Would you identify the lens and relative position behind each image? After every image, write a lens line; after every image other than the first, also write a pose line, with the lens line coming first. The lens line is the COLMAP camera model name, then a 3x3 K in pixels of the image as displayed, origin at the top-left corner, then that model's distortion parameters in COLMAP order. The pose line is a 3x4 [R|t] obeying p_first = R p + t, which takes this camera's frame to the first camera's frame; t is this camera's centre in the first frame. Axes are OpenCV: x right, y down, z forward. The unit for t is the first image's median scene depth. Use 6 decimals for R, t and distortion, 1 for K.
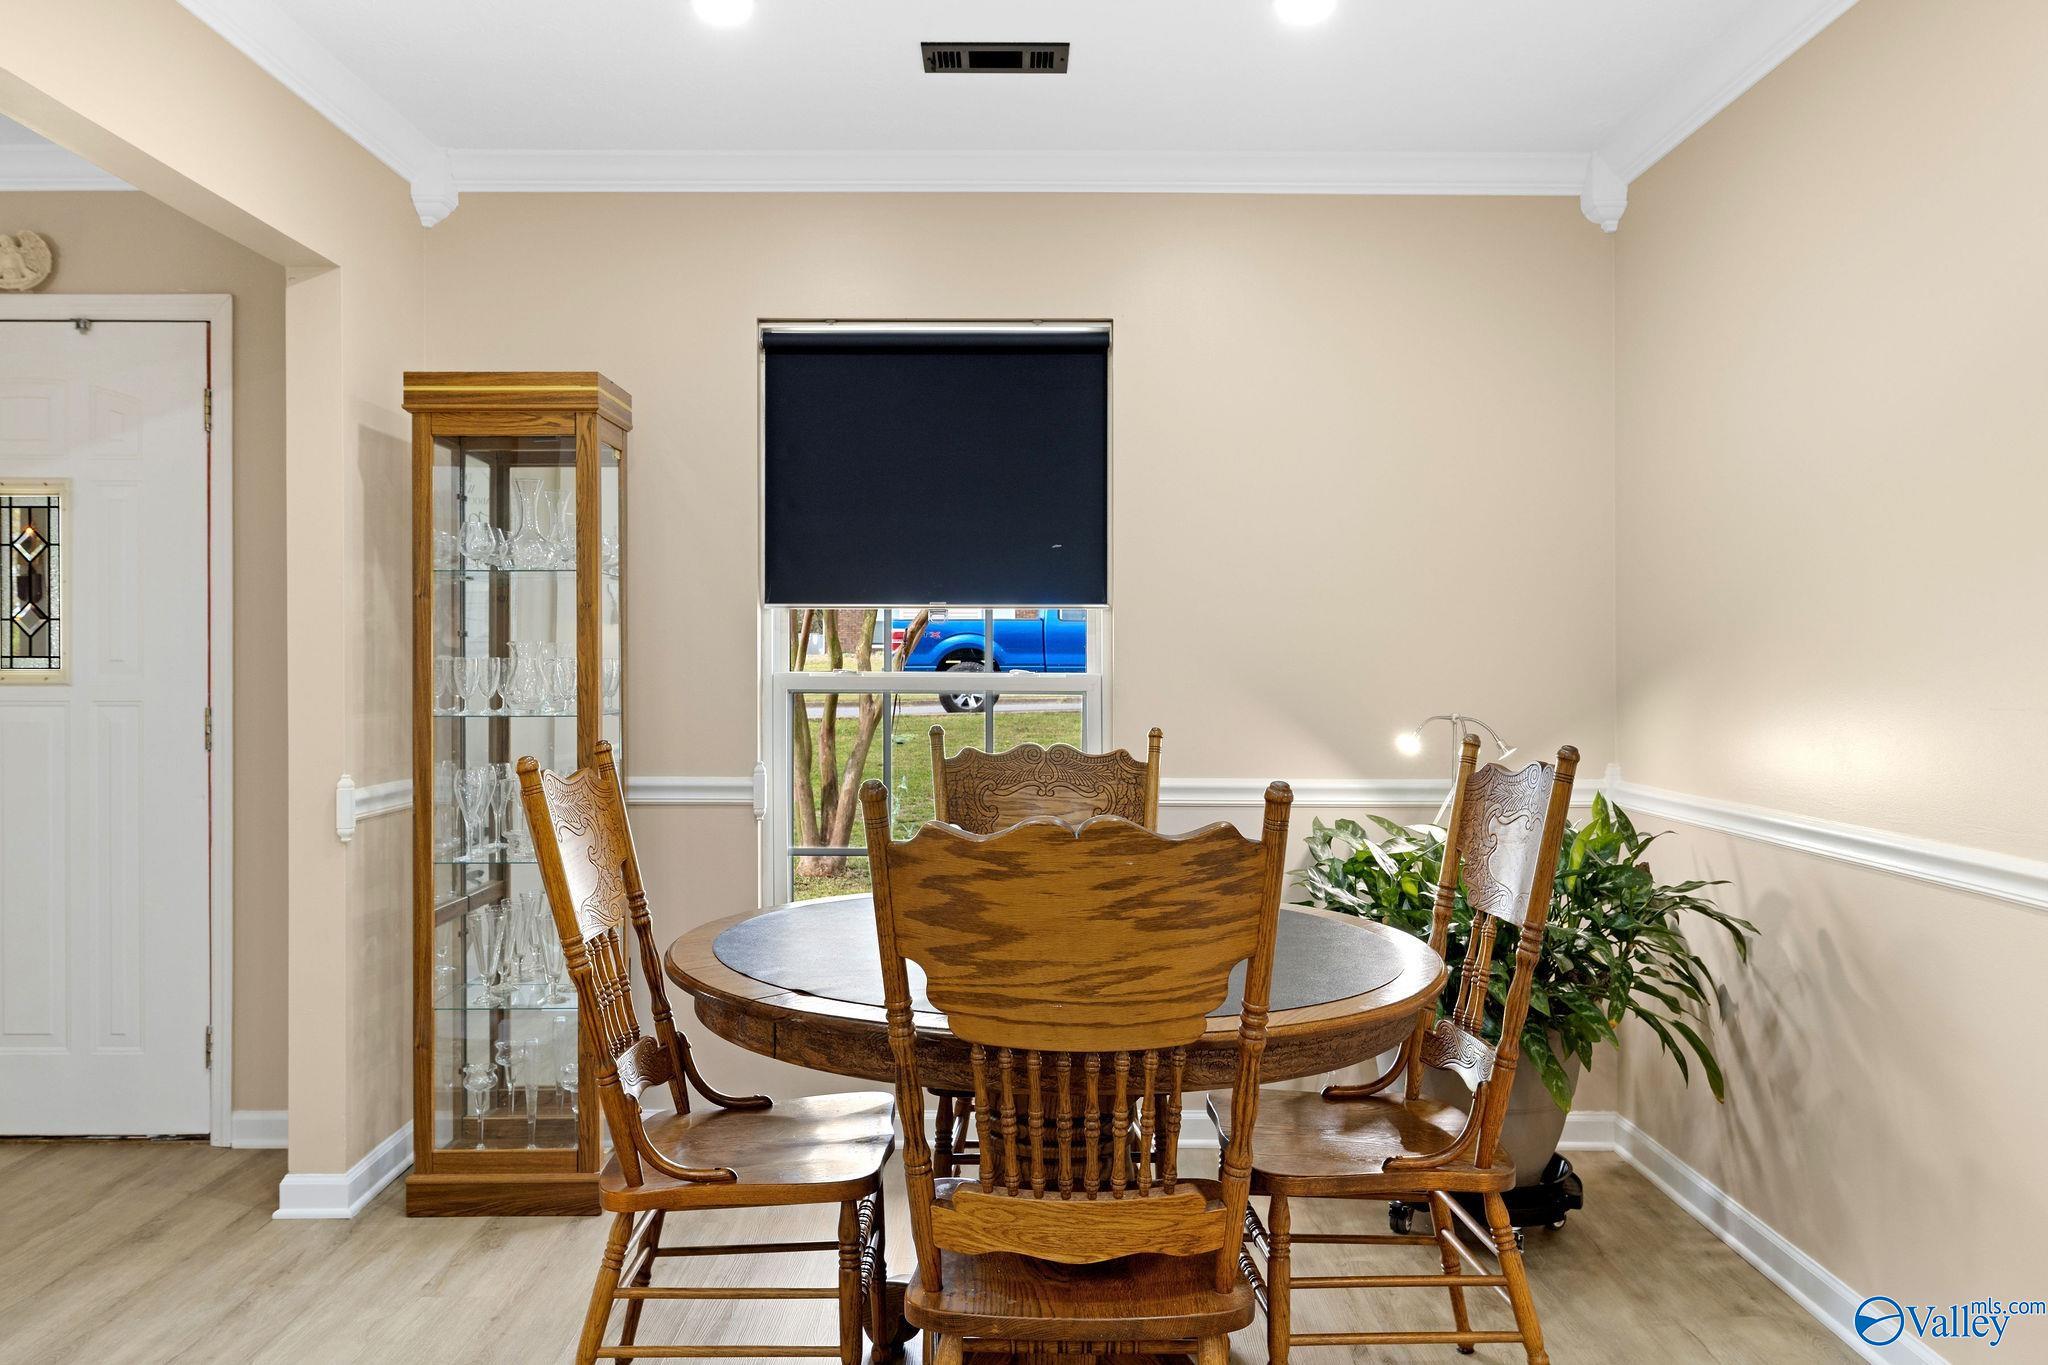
lens RADIAL K [[1508.8, 0, 1023.2], [0, 1508.8, 661.5], [0, 0, 1]] dist [0.007387, 0.000781]
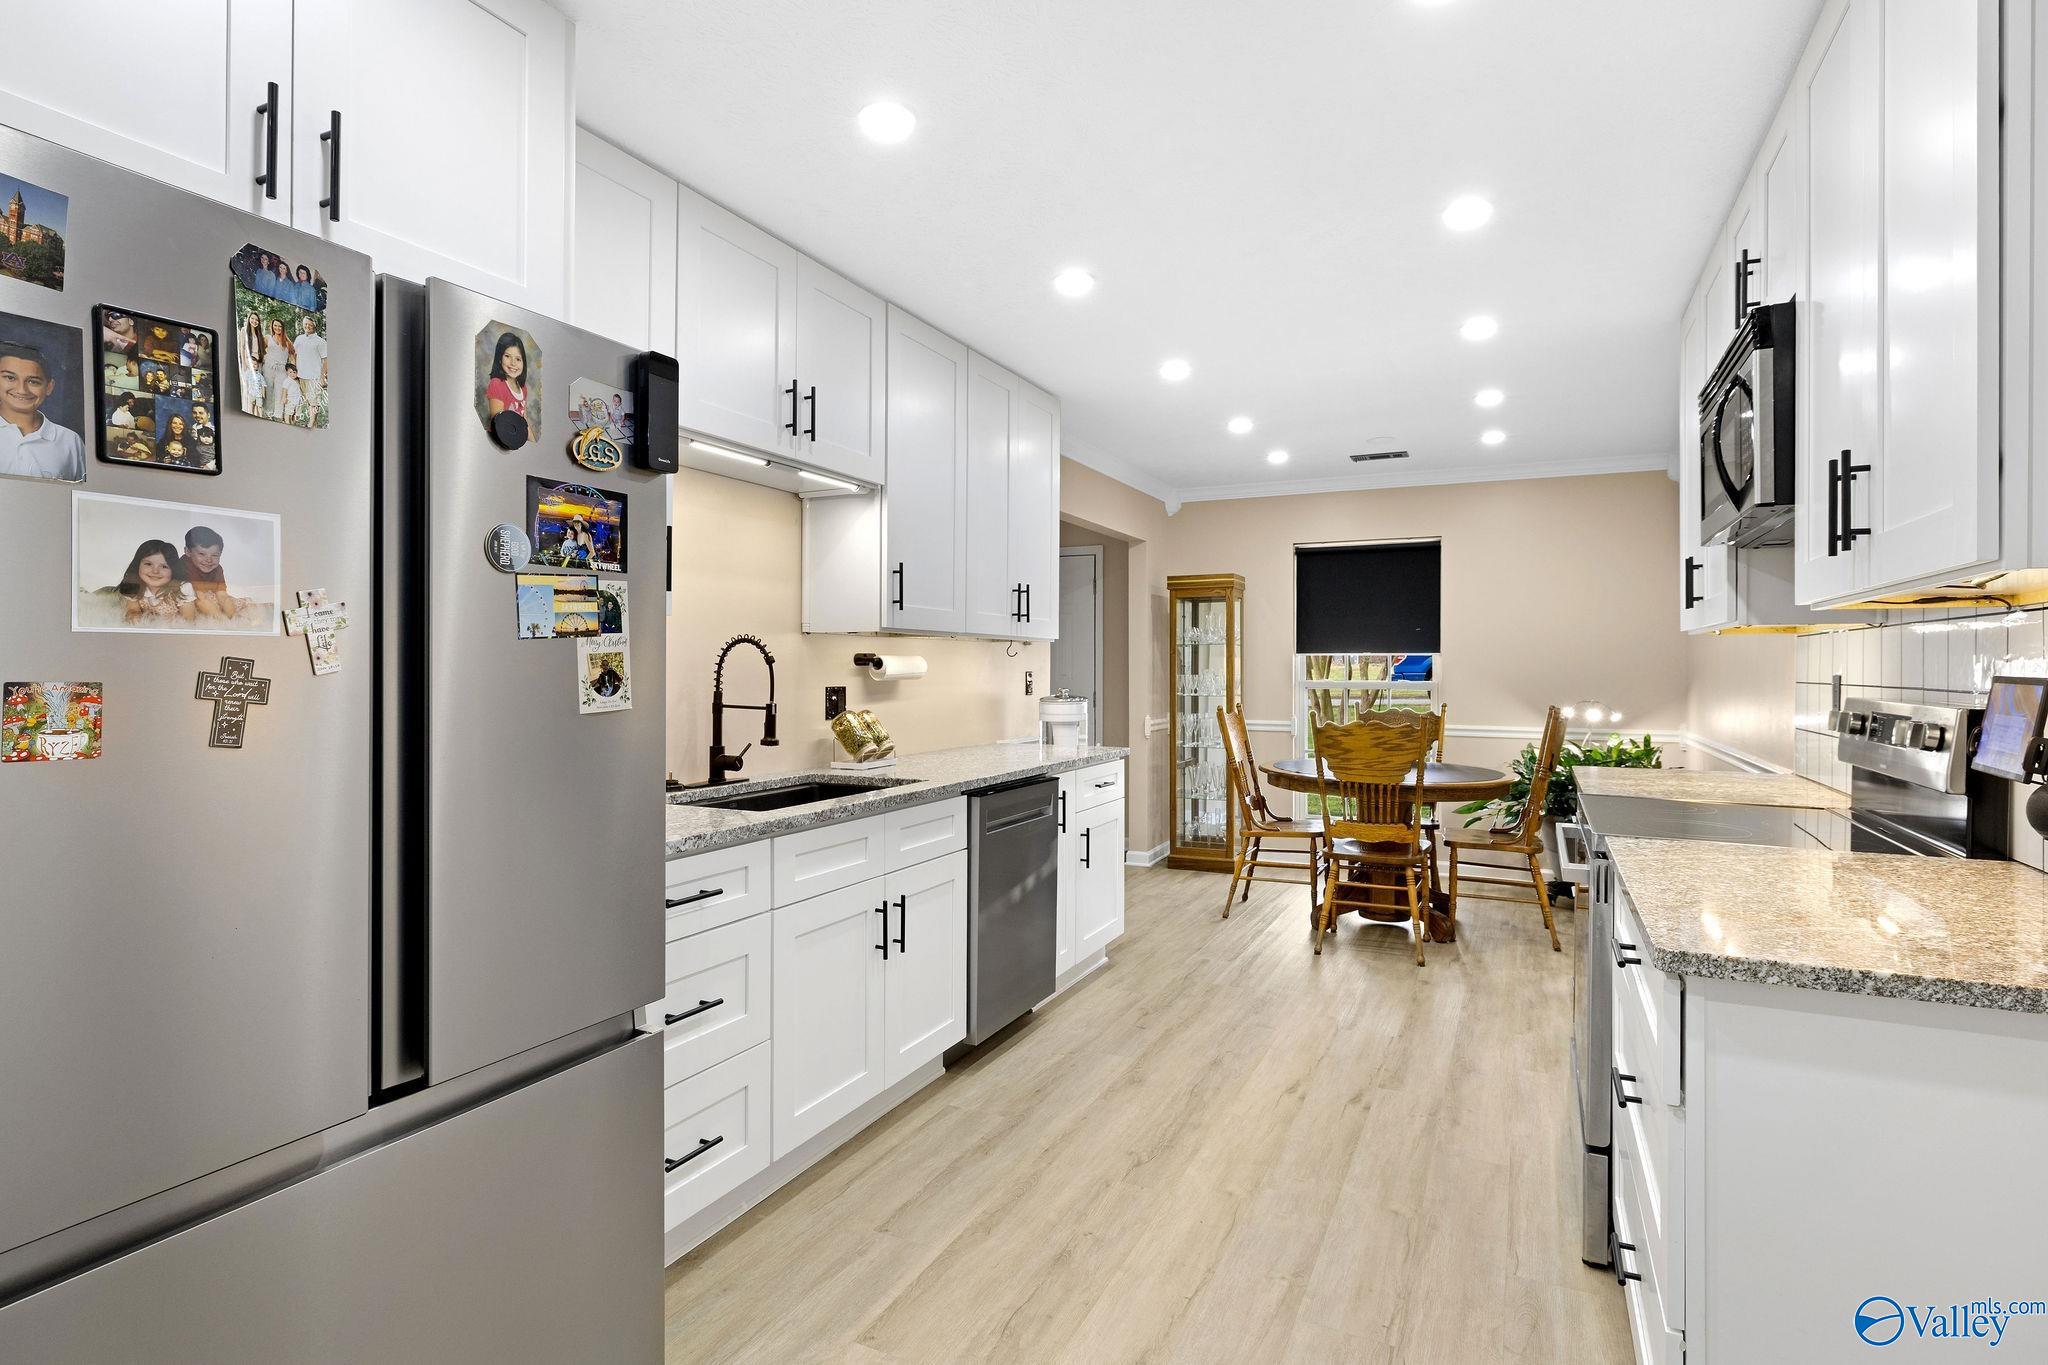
lens RADIAL K [[1038.9, 0, 1011.8], [0, 1038.9, 674.0], [0, 0, 1]] dist [0.005550, 0.000014]
pose [[0.895687, 0.001619, -0.444682, 0.201279], [0.000884, 0.999985, 0.005421, -0.015379], [0.444684, -0.005248, 0.895672, -0.884183]]
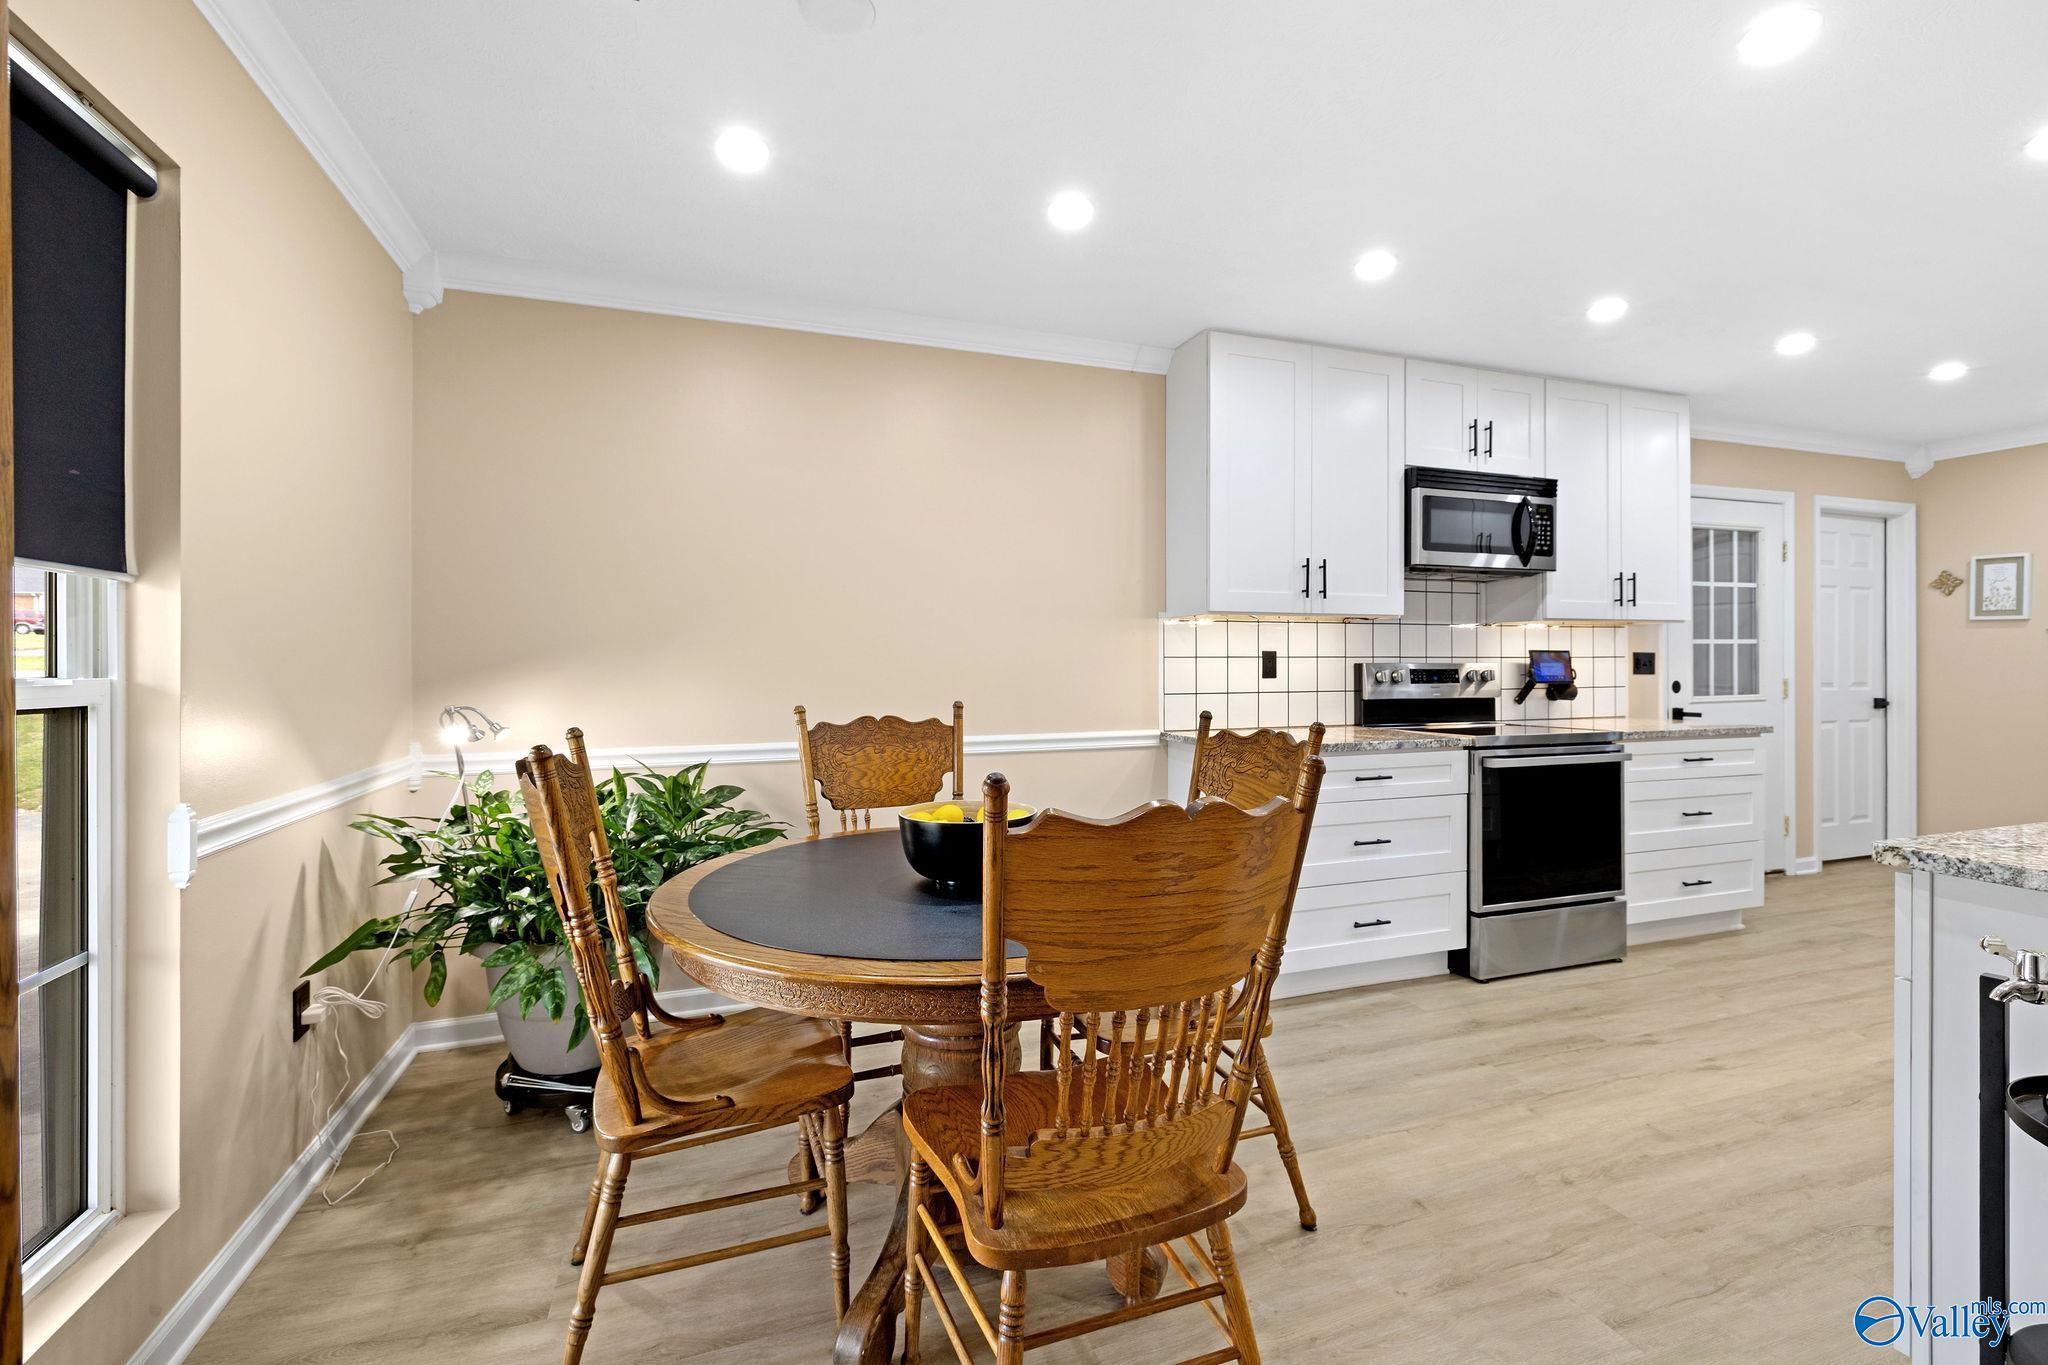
lens RADIAL K [[878.6, 0, 1032.1], [0, 878.6, 667.5], [0, 0, 1]] dist [0.002063, -0.000102]
pose [[-0.340688, -0.003592, 0.940169, -0.591673], [-0.000342, 0.999993, 0.003696, 0.013612], [-0.940176, 0.000937, -0.340687, 1.094844]]
